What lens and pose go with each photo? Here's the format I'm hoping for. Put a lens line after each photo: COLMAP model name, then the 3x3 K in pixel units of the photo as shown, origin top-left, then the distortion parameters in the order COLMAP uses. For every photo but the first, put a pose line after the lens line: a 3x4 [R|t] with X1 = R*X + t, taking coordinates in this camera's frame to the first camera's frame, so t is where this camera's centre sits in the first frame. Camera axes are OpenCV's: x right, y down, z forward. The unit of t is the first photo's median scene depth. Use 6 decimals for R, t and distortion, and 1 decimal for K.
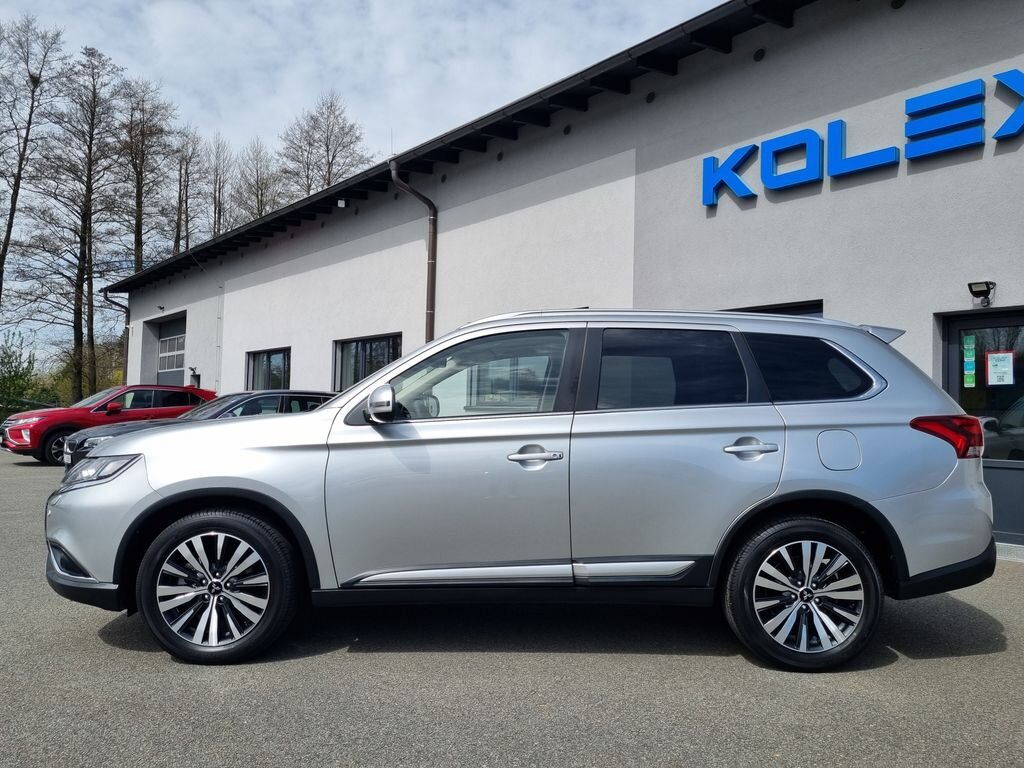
lens RADIAL K [[766.8, 0, 501.5], [0, 766.8, 385.0], [0, 0, 1]] dist [0.043689, -0.037447]
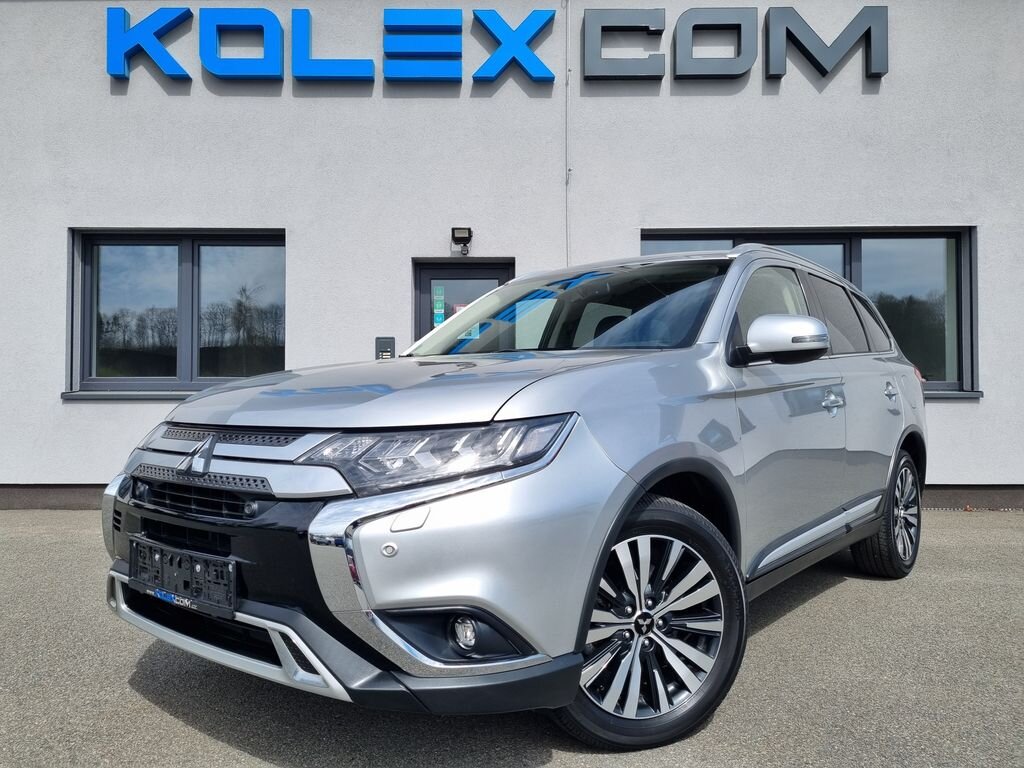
lens RADIAL K [[766.8, 0, 505.2], [0, 766.8, 388.8], [0, 0, 1]] dist [0.043689, -0.037447]
pose [[0.640017, -0.011441, 0.768275, -0.063447], [-0.015751, 0.999484, 0.028006, 0.033017], [-0.768199, -0.030025, 0.639507, 0.324424]]
